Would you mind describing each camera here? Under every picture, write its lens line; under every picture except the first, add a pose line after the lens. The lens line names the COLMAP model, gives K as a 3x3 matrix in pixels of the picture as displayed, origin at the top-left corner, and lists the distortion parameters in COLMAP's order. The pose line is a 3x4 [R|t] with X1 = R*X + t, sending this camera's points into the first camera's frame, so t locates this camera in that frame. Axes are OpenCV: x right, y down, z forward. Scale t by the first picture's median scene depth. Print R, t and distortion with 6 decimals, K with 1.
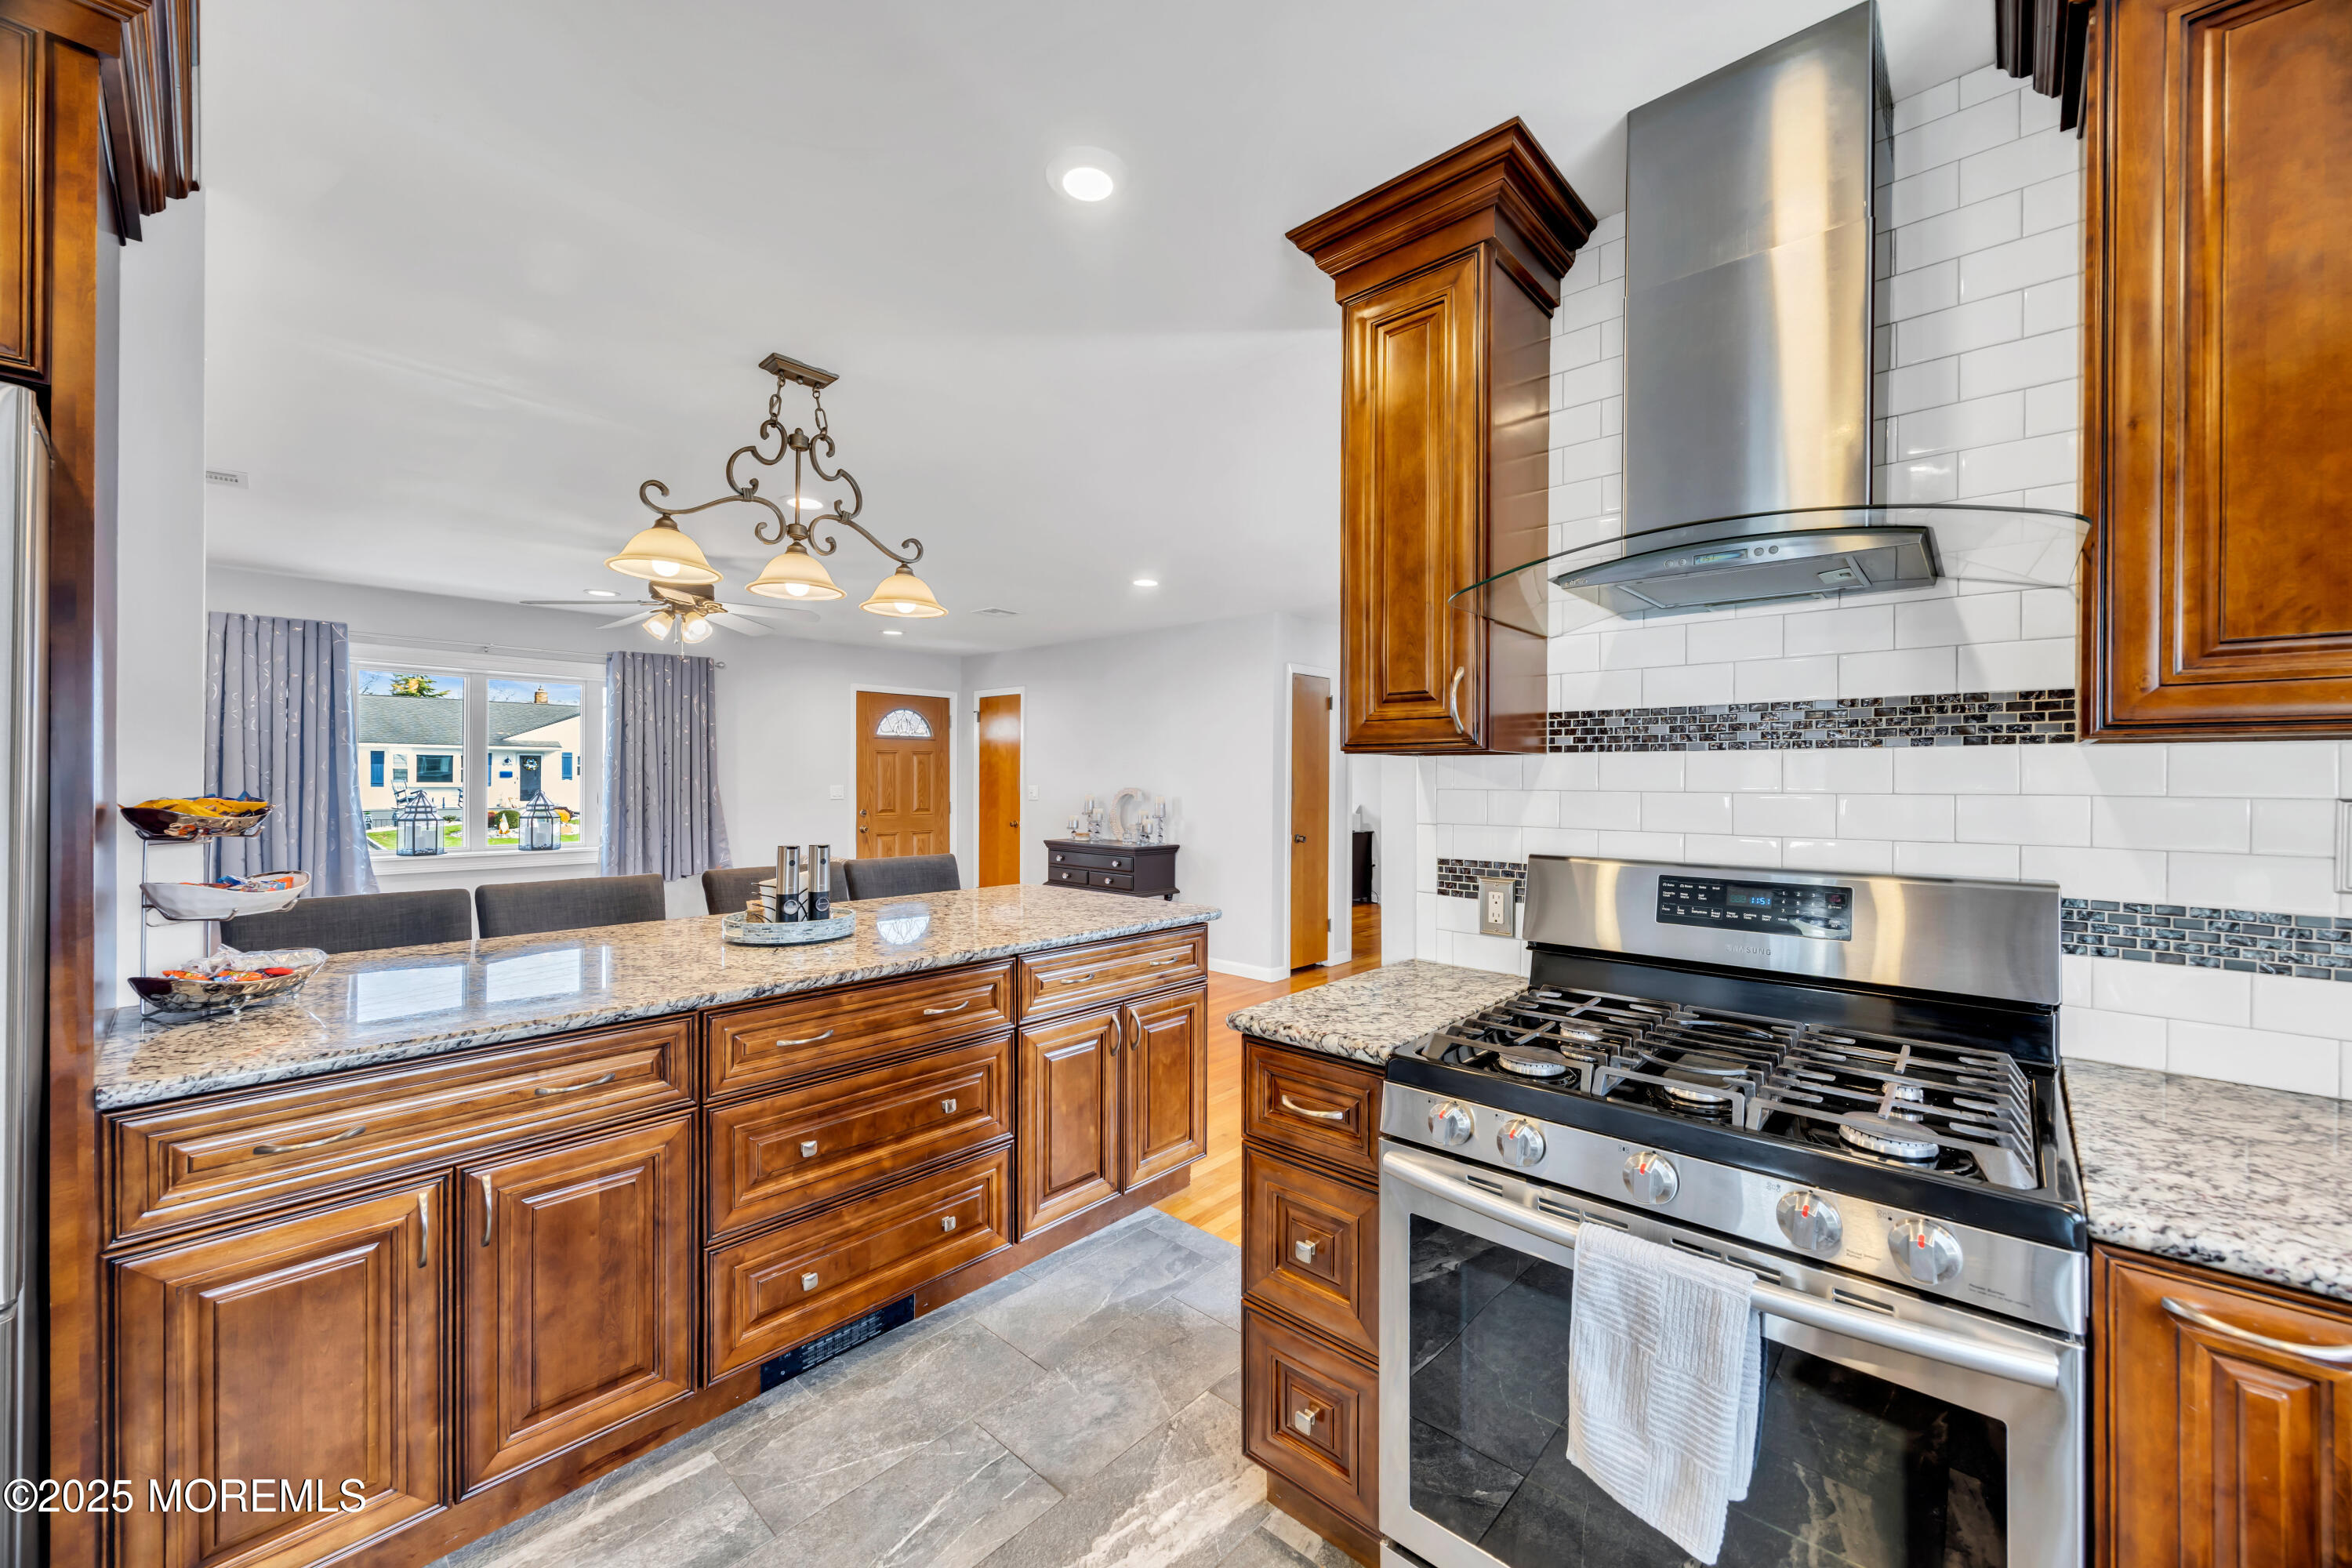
lens RADIAL K [[903.5, 0, 1176.8], [0, 903.5, 782.5], [0, 0, 1]] dist [0.000776, 0.000265]
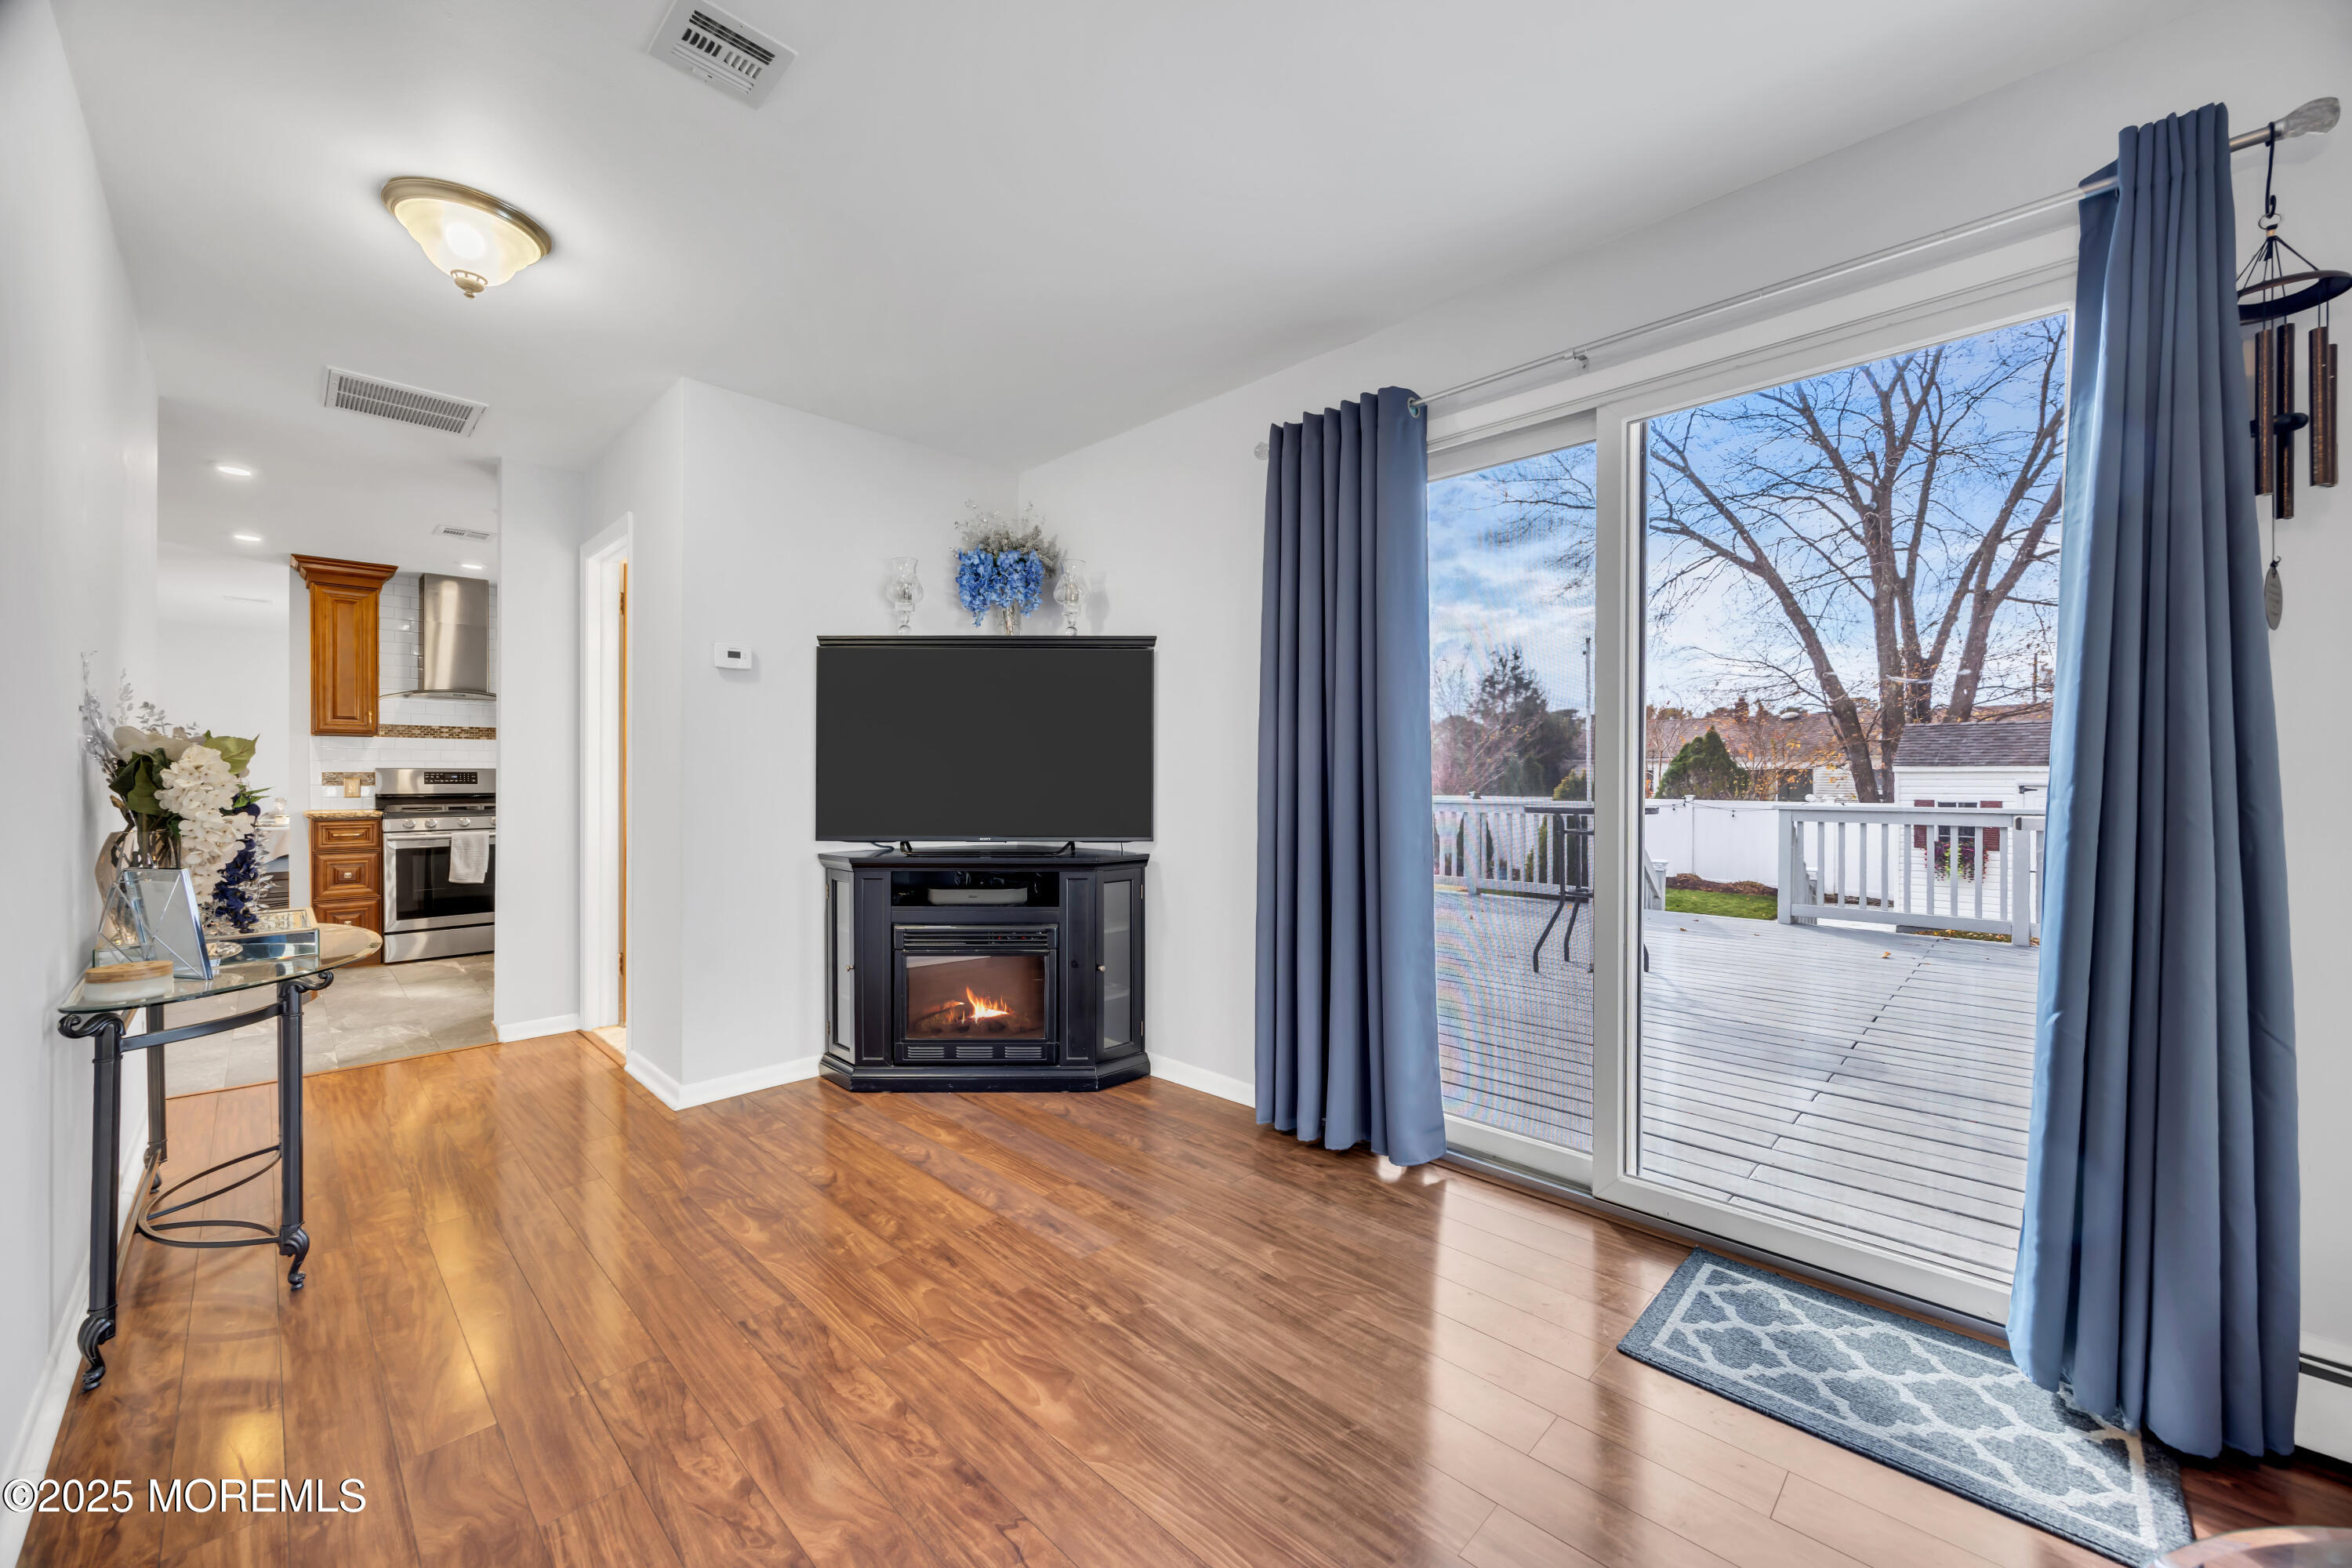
lens RADIAL K [[903.5, 0, 1188.1], [0, 903.5, 775.8], [0, 0, 1]] dist [0.000776, 0.000265]
pose [[0.030168, -0.001030, 0.999544, -3.159257], [0.008601, 0.999963, 0.000770, 0.149171], [-0.999508, 0.008574, 0.030176, -2.295042]]
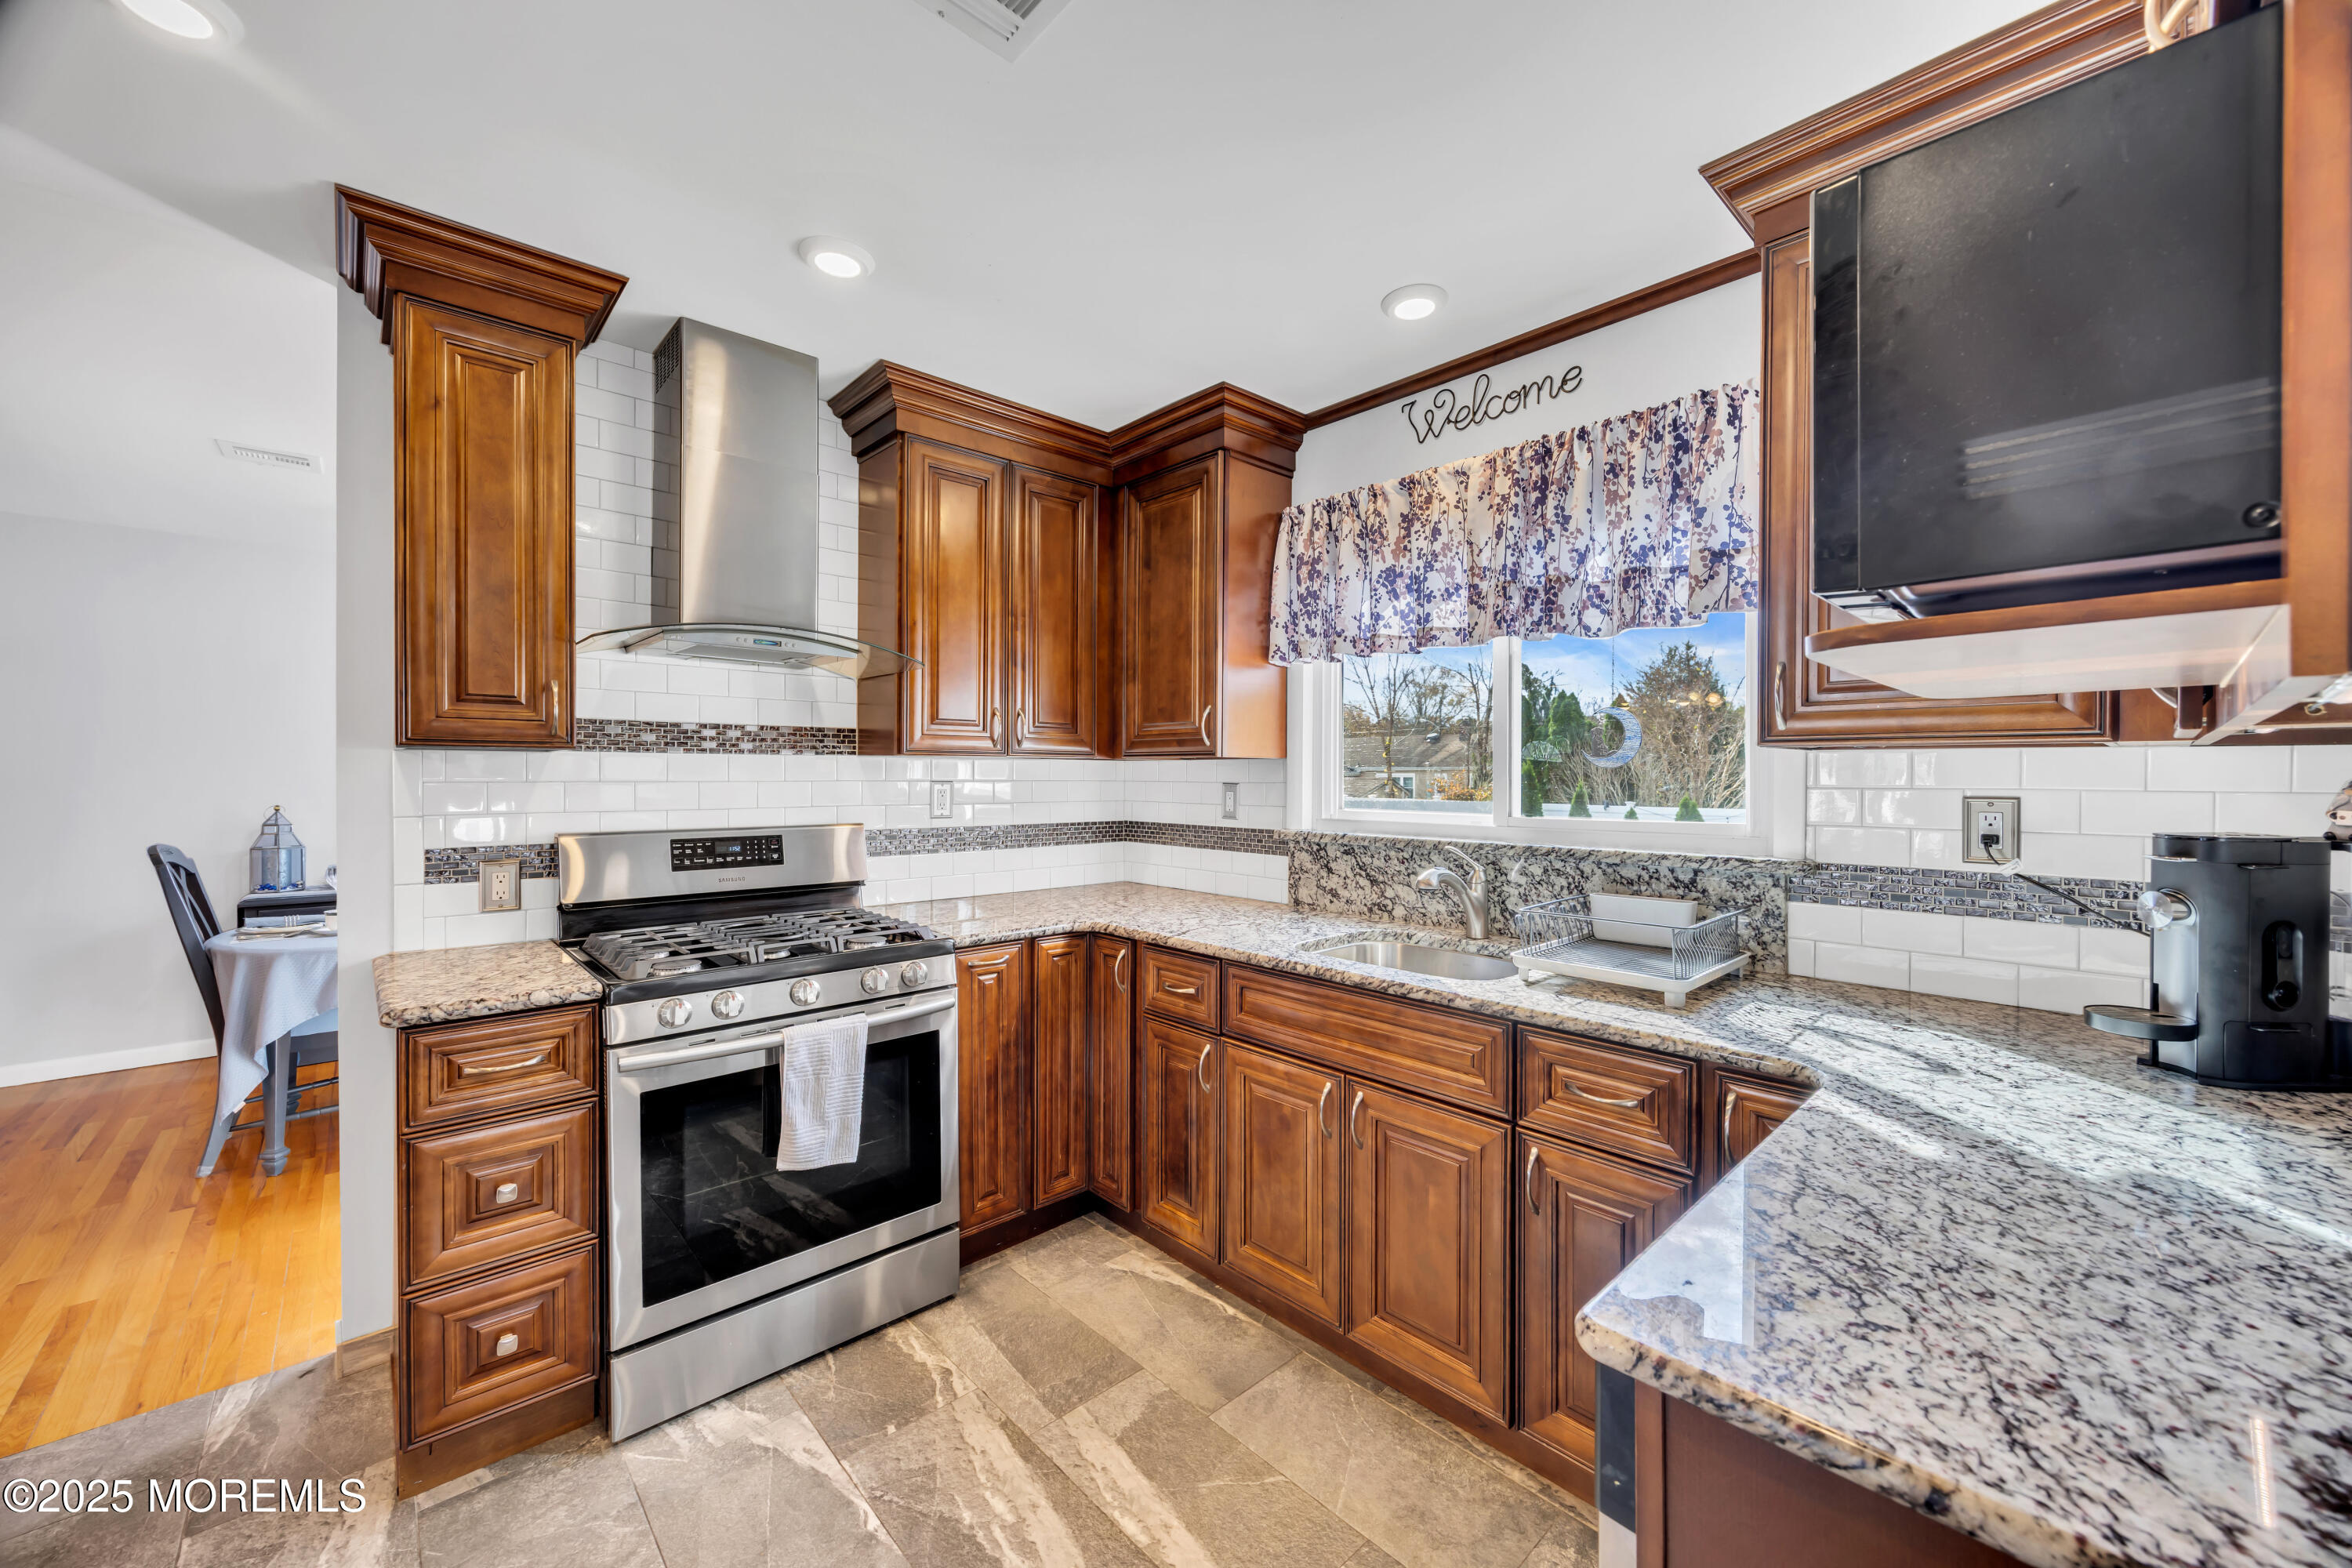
lens RADIAL K [[903.5, 0, 1191.7], [0, 903.5, 784.3], [0, 0, 1]] dist [0.000776, 0.000265]
pose [[0.082079, -0.011906, 0.996555, -0.867978], [0.004466, 0.999923, 0.011578, 0.001818], [-0.996616, 0.003501, 0.082126, 0.056001]]
